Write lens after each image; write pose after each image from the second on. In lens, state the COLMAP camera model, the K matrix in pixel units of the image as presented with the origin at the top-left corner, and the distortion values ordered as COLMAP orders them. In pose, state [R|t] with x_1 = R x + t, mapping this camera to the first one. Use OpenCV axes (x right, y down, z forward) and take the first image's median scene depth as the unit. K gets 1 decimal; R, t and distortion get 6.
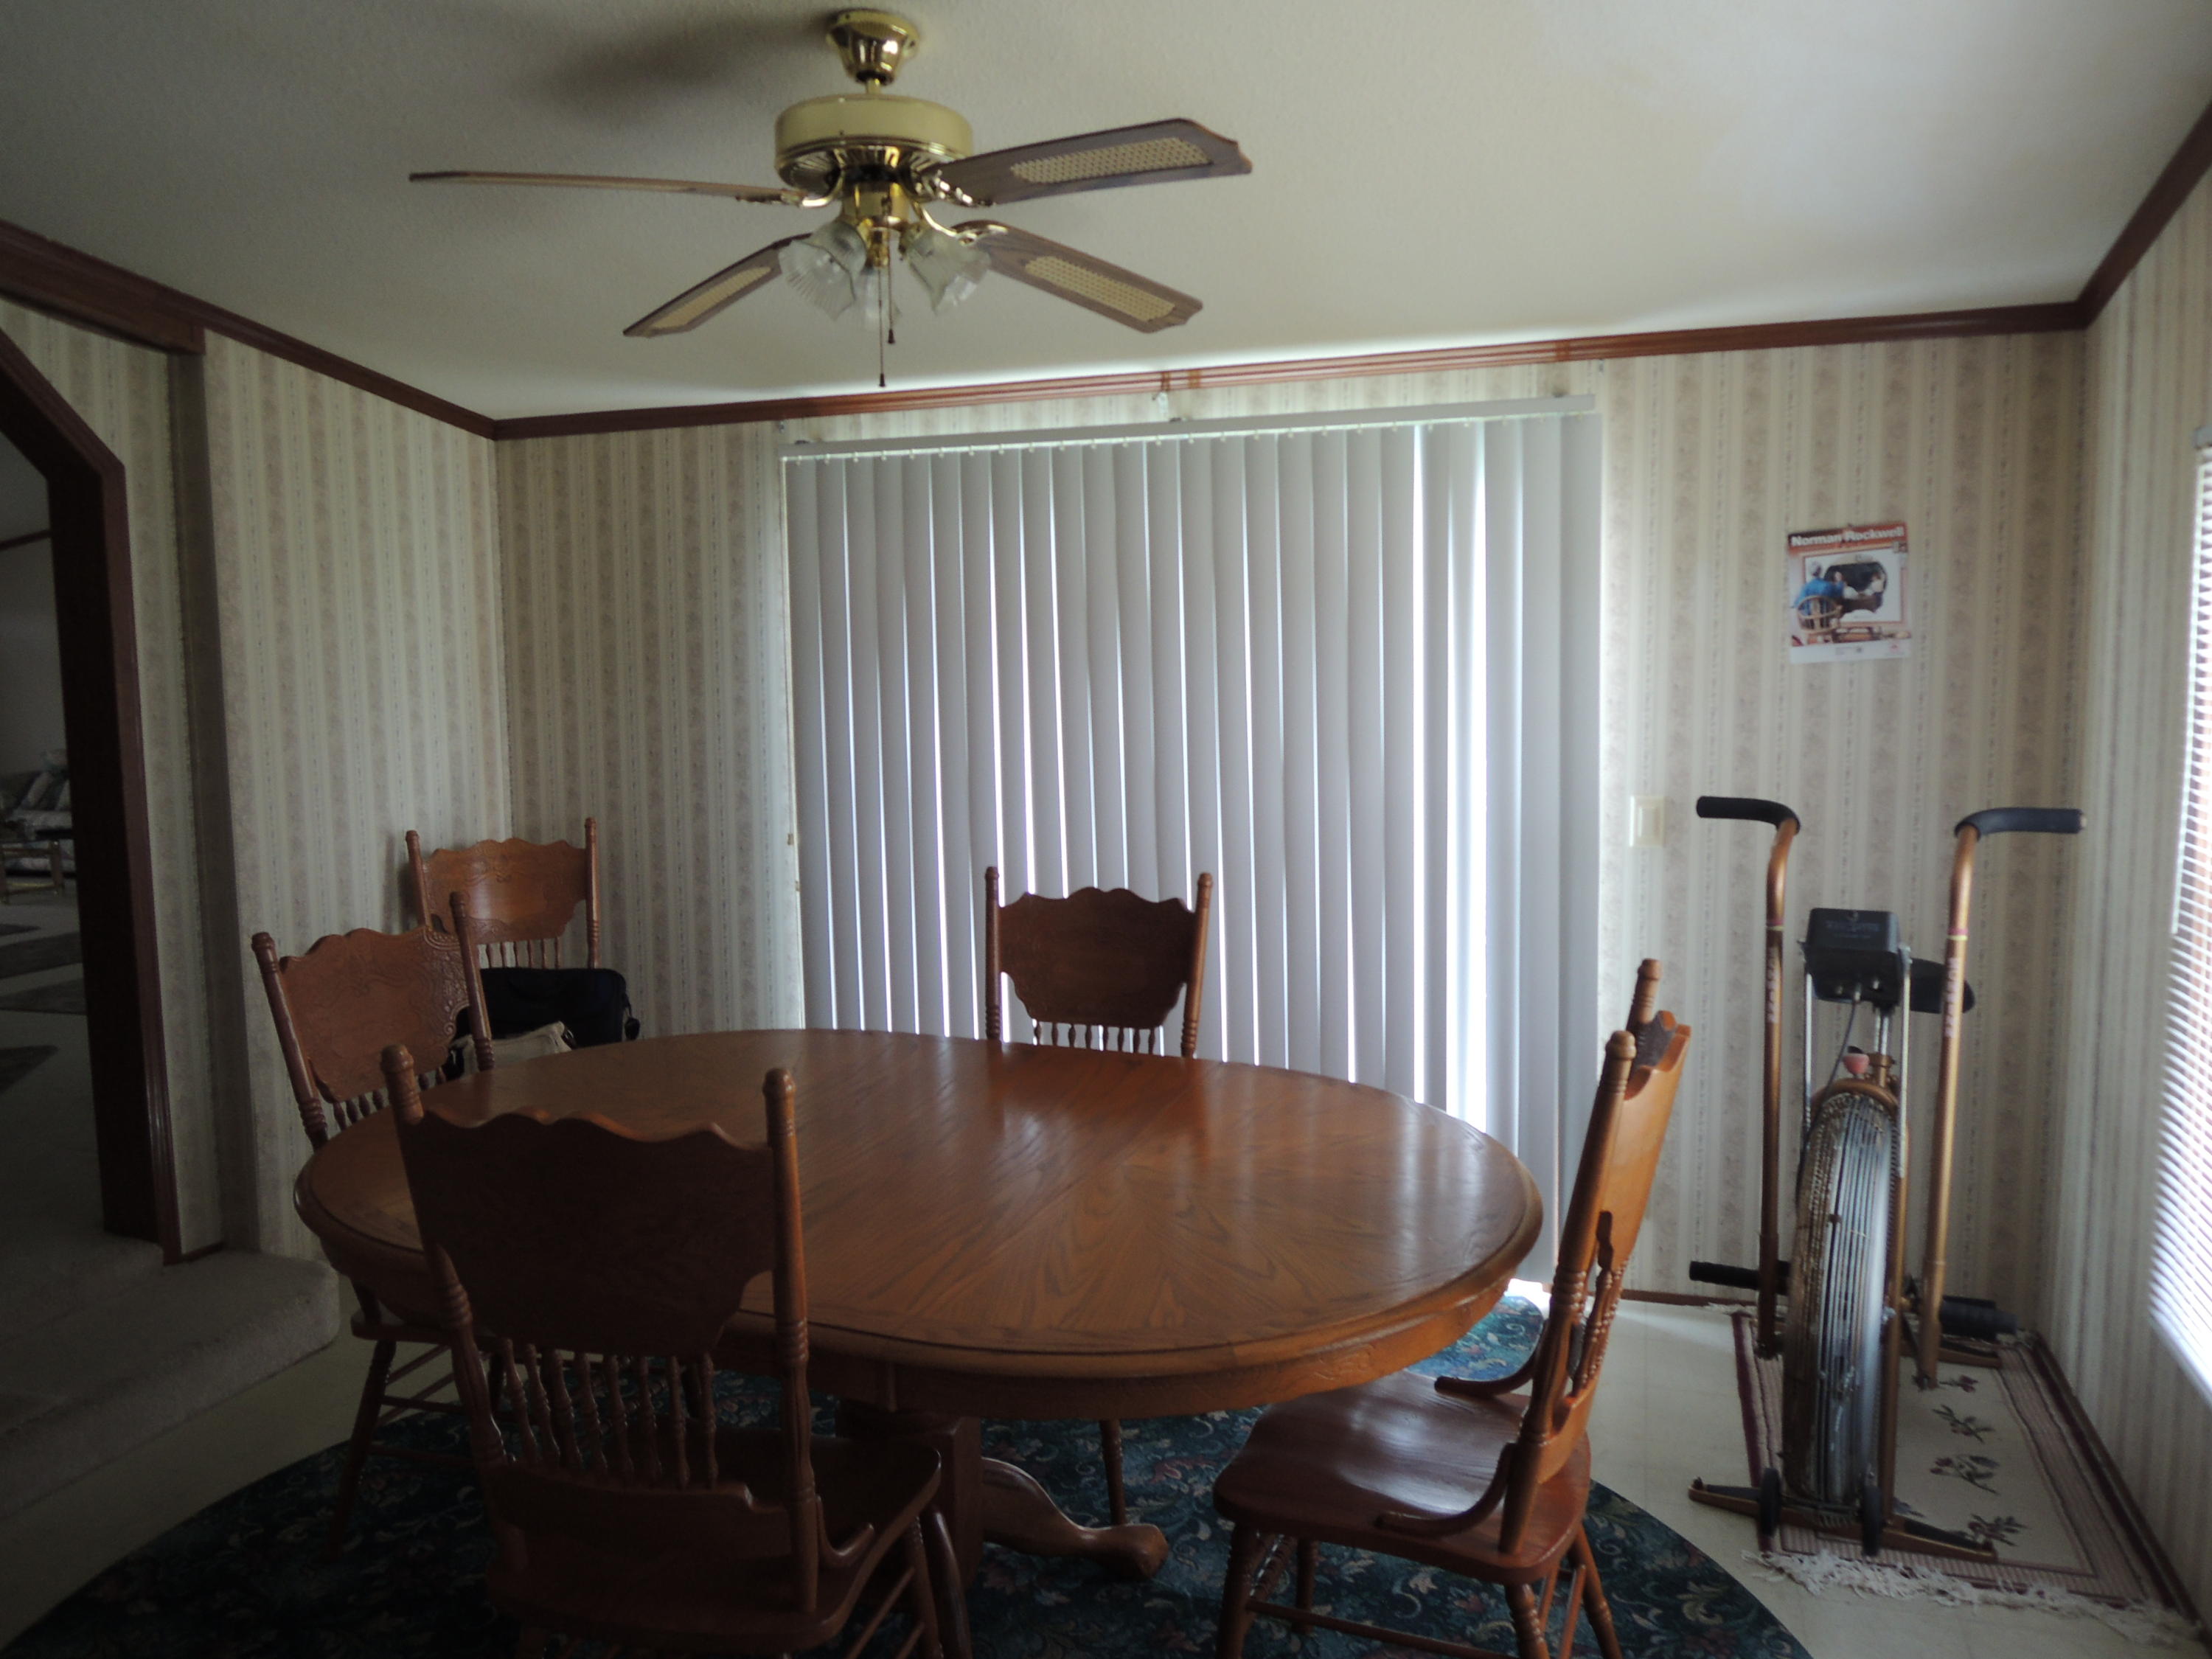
lens RADIAL K [[1587.9, 0, 1115.9], [0, 1587.9, 825.9], [0, 0, 1]] dist [-0.025838, 0.000404]
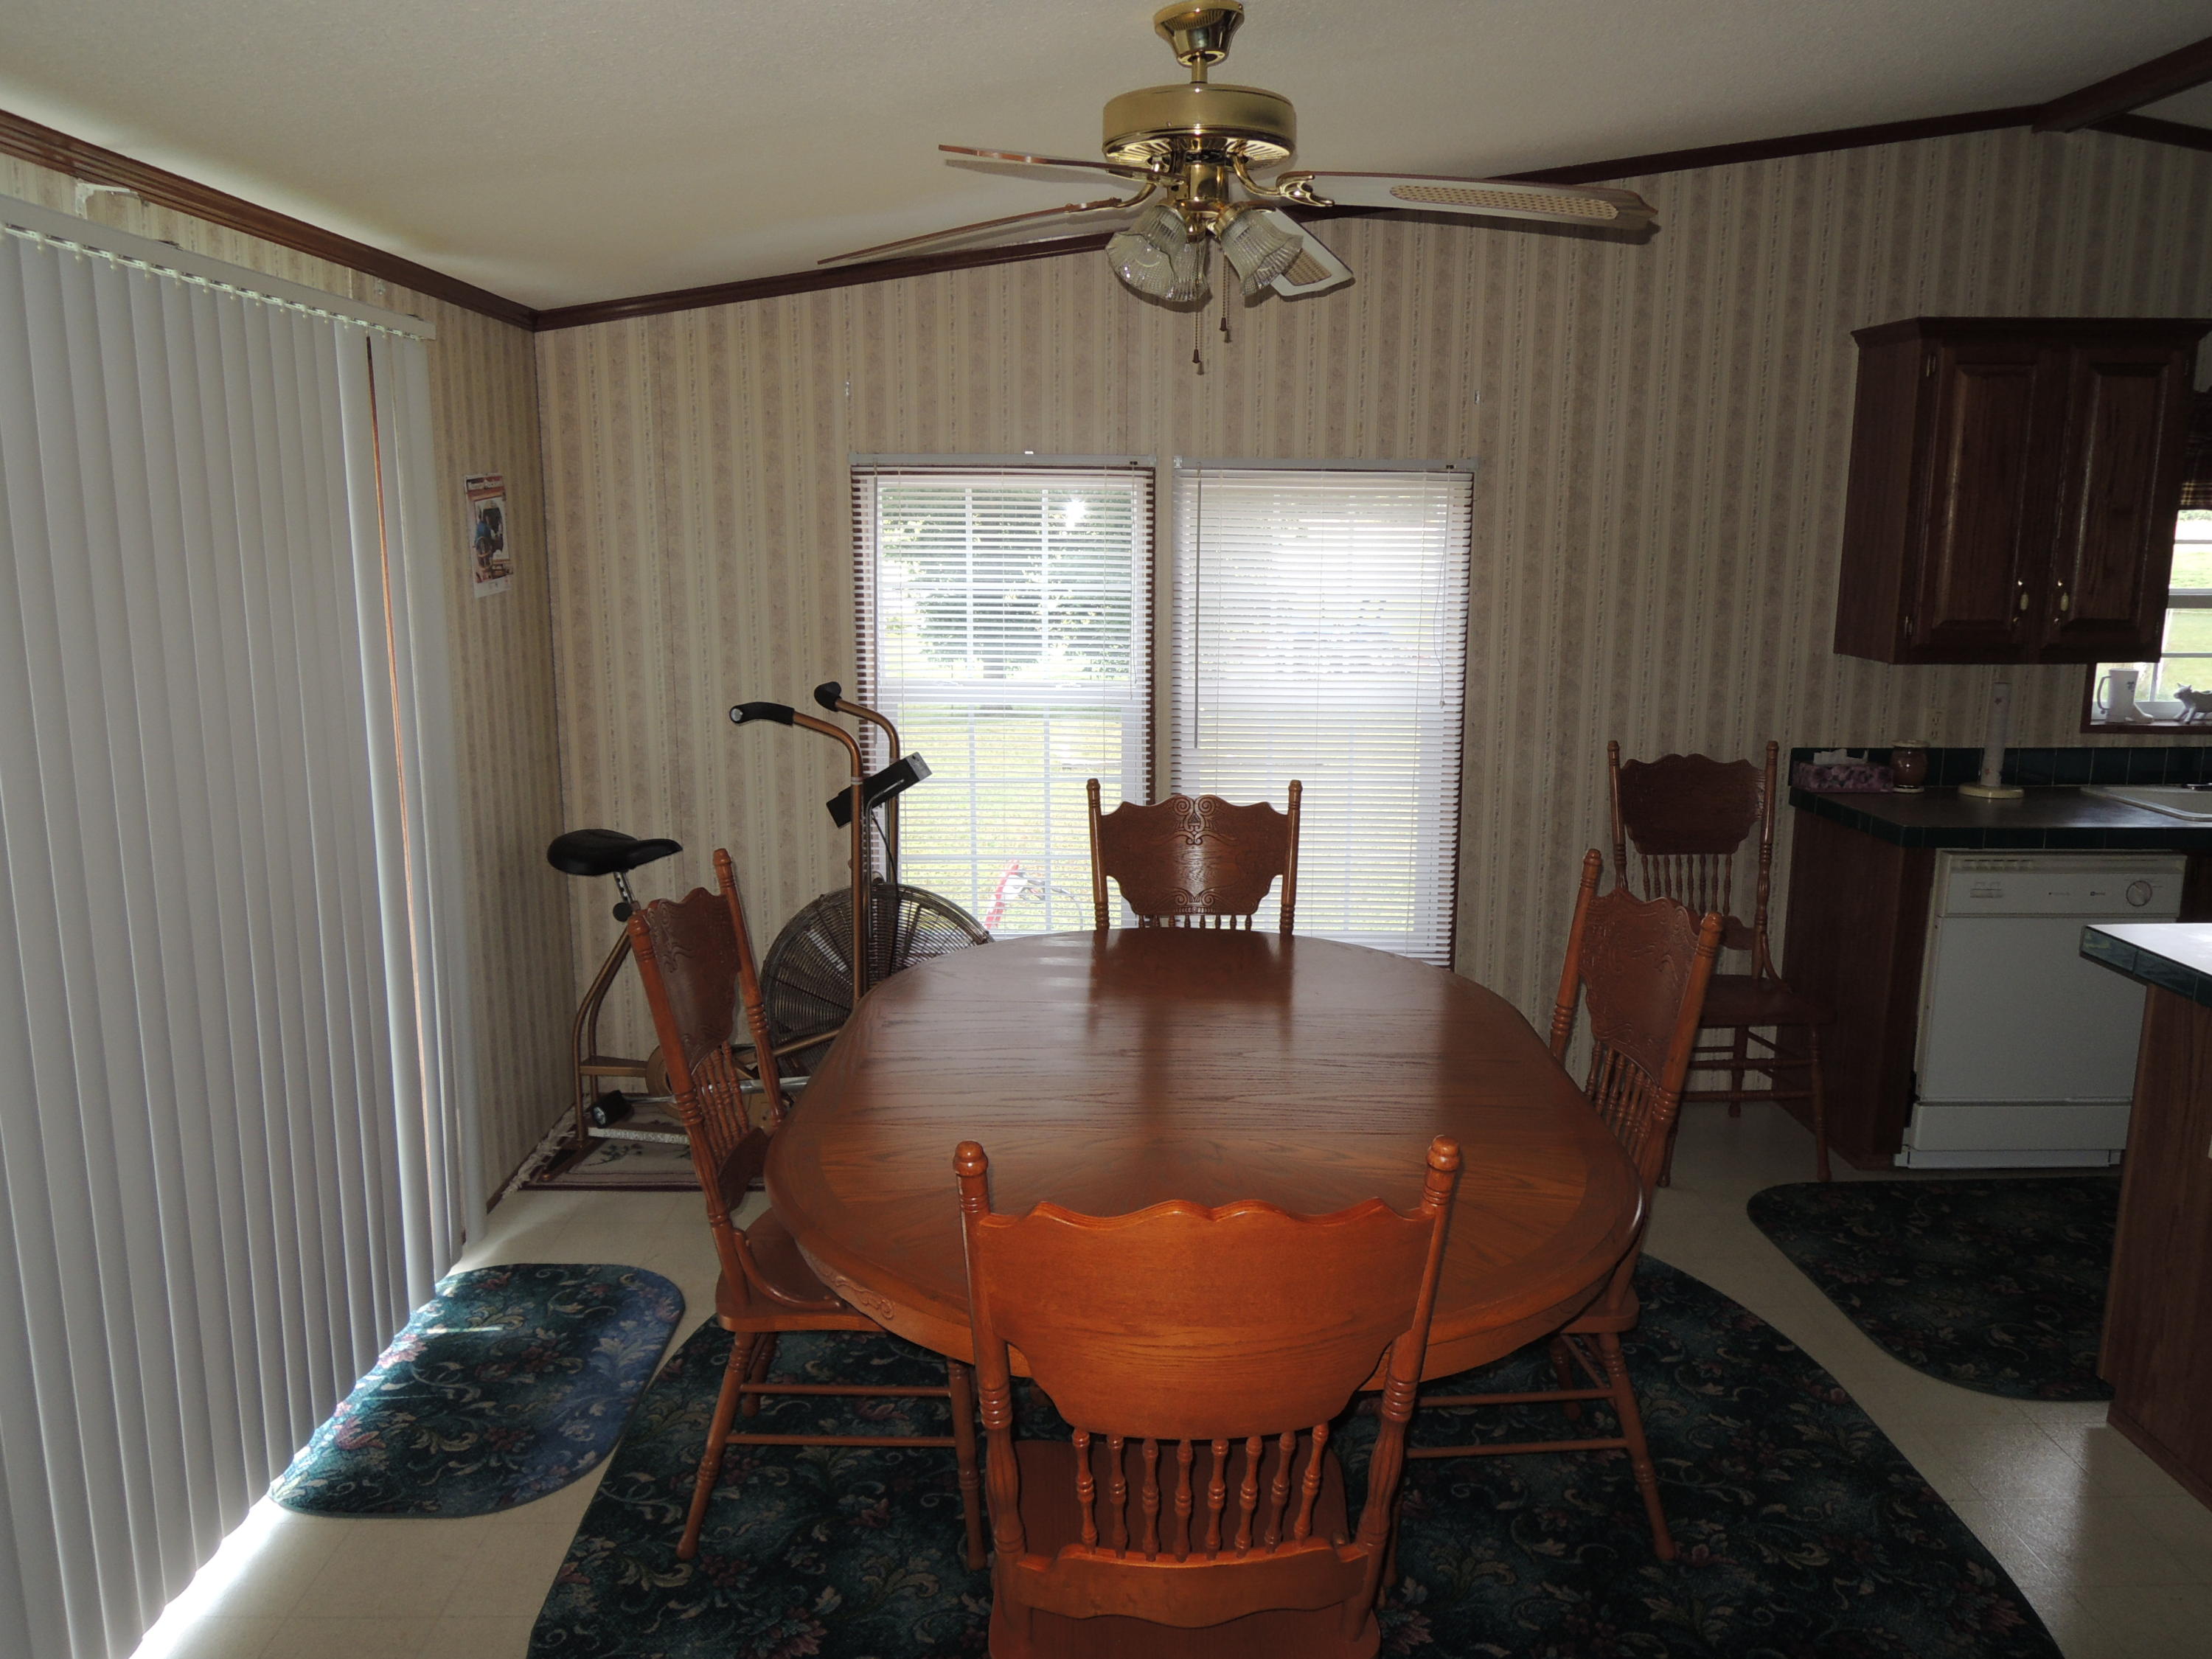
lens RADIAL K [[1587.9, 0, 1113.6], [0, 1587.9, 832.0], [0, 0, 1]] dist [-0.025838, 0.000404]
pose [[-0.341421, -0.171100, 0.924206, -0.769871], [0.094678, 0.972029, 0.214930, -0.139007], [-0.935130, 0.160883, -0.315672, 0.958144]]
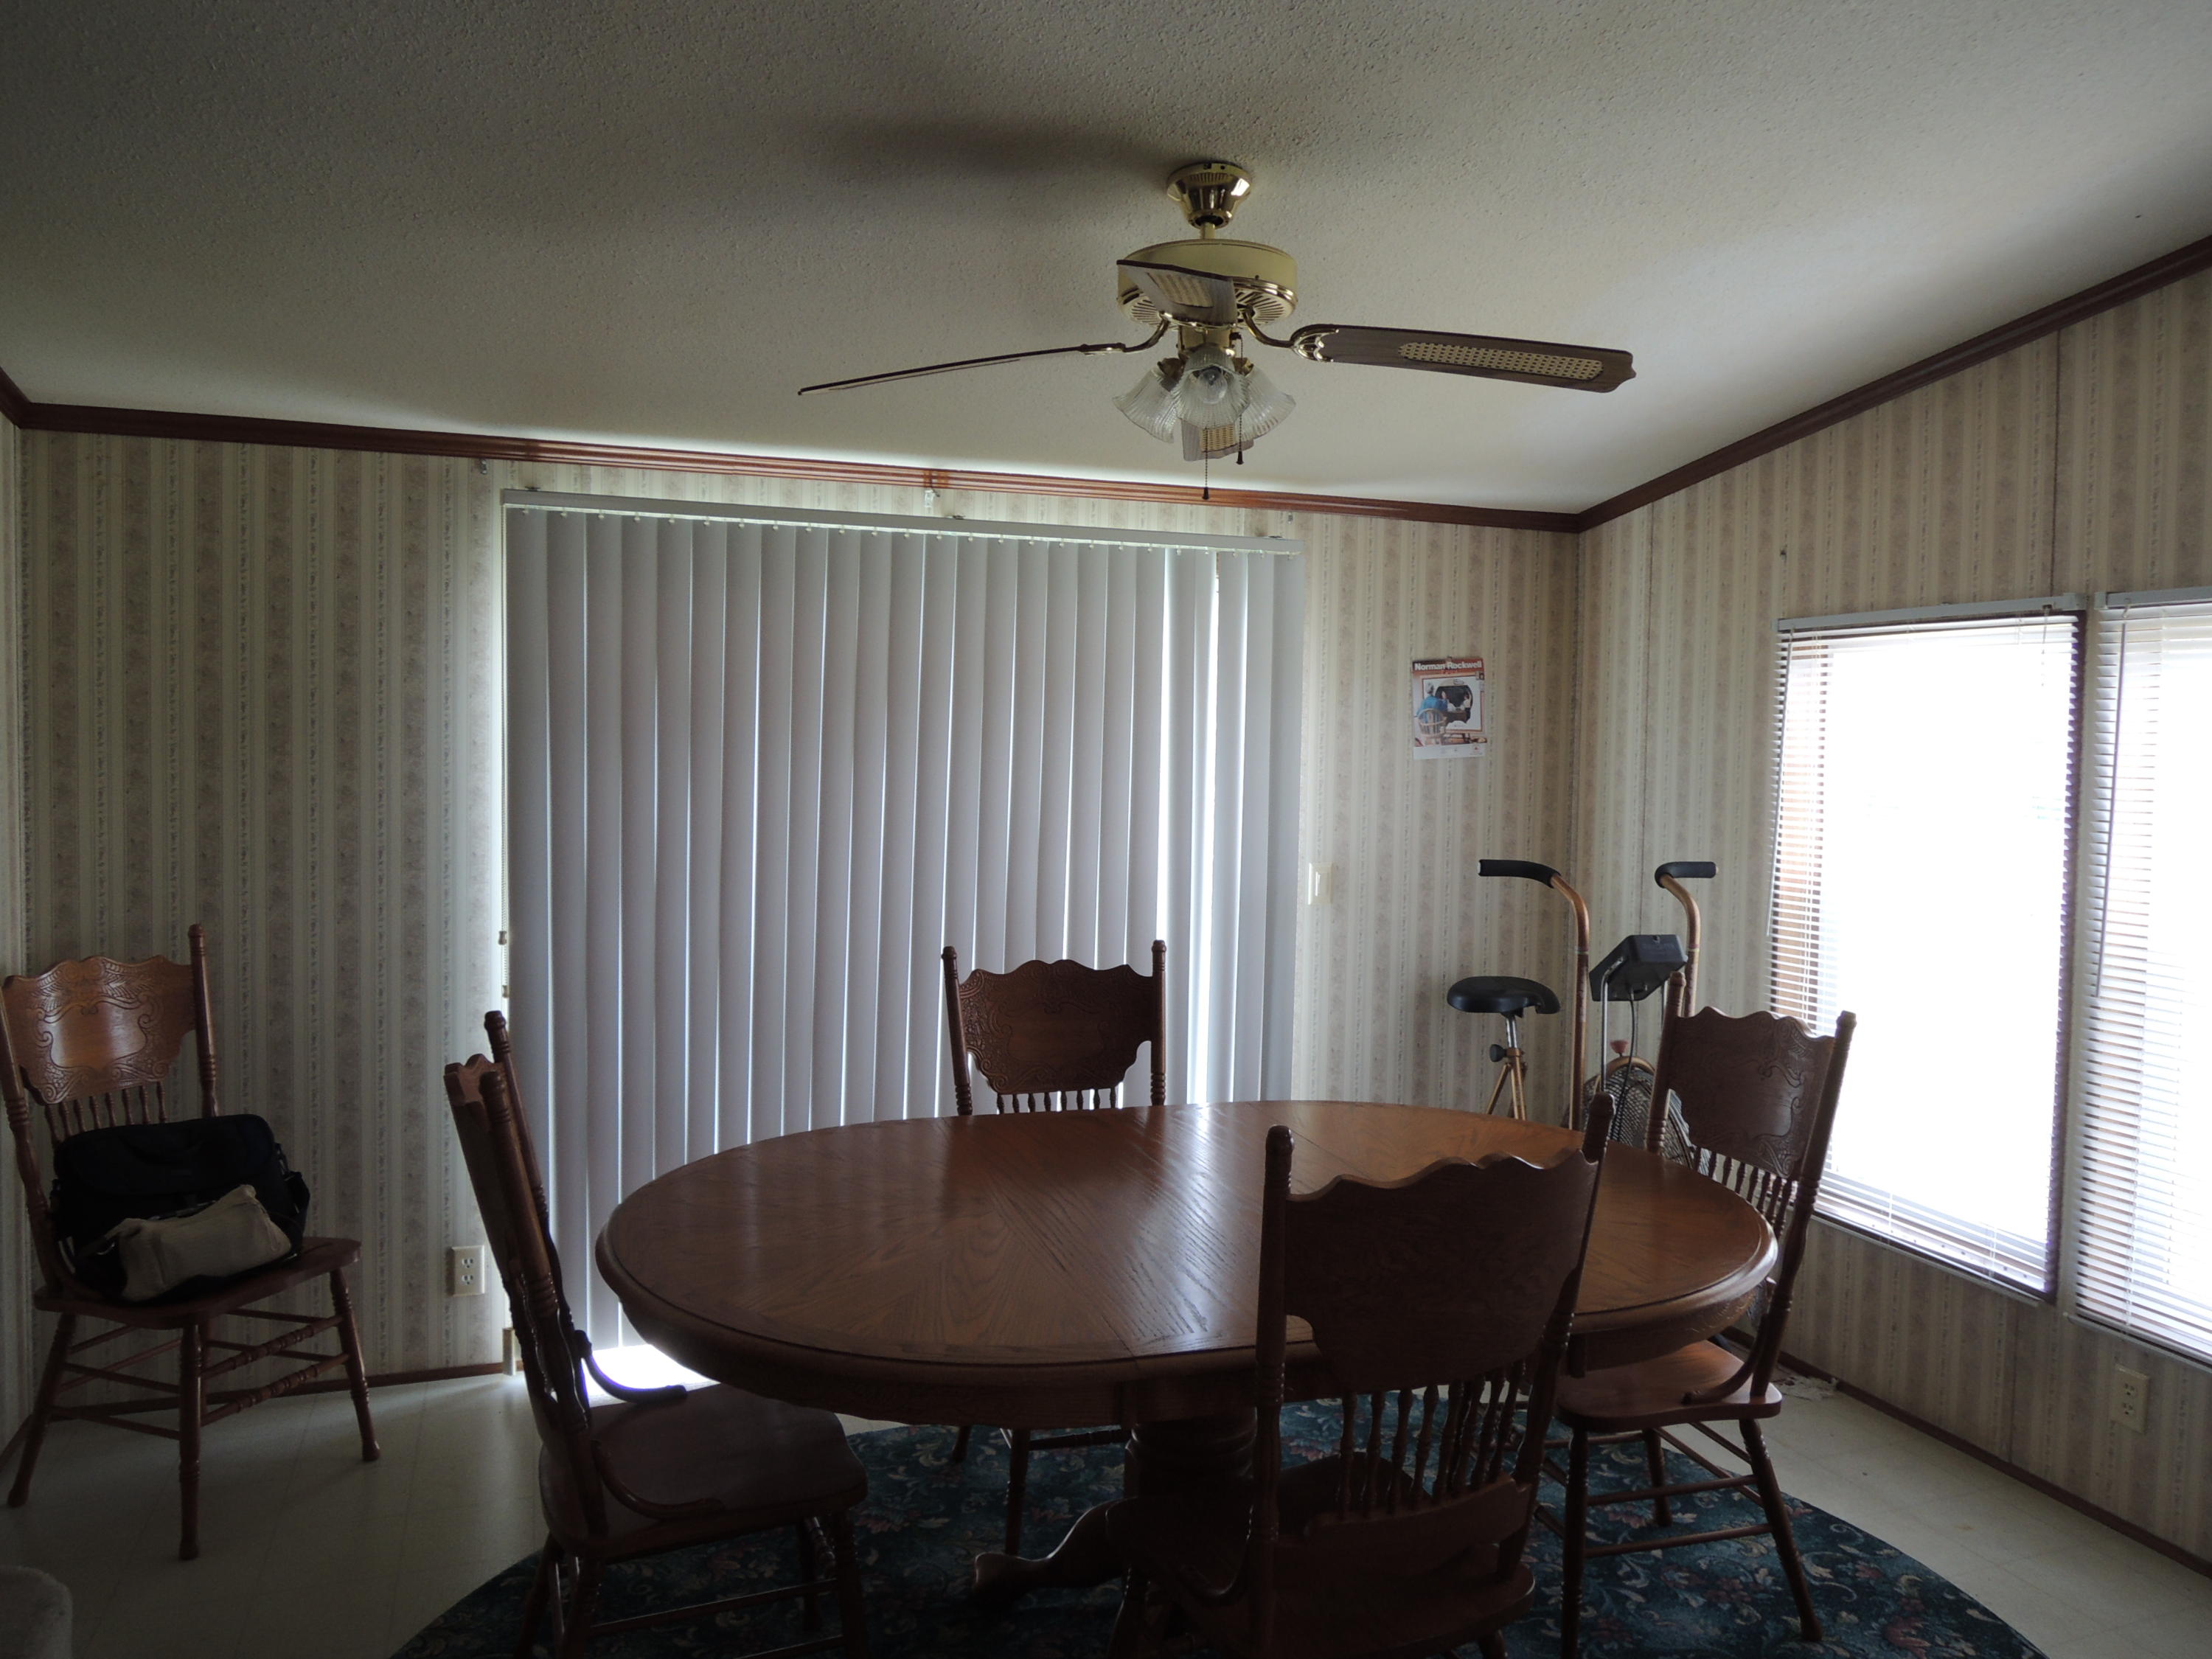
lens RADIAL K [[1587.9, 0, 1118.2], [0, 1587.9, 836.8], [0, 0, 1]] dist [-0.025838, 0.000404]
pose [[0.778145, -0.012368, 0.627963, -0.590967], [0.039653, 0.998779, -0.029465, -0.009482], [-0.626832, 0.047829, 0.777685, 0.132952]]
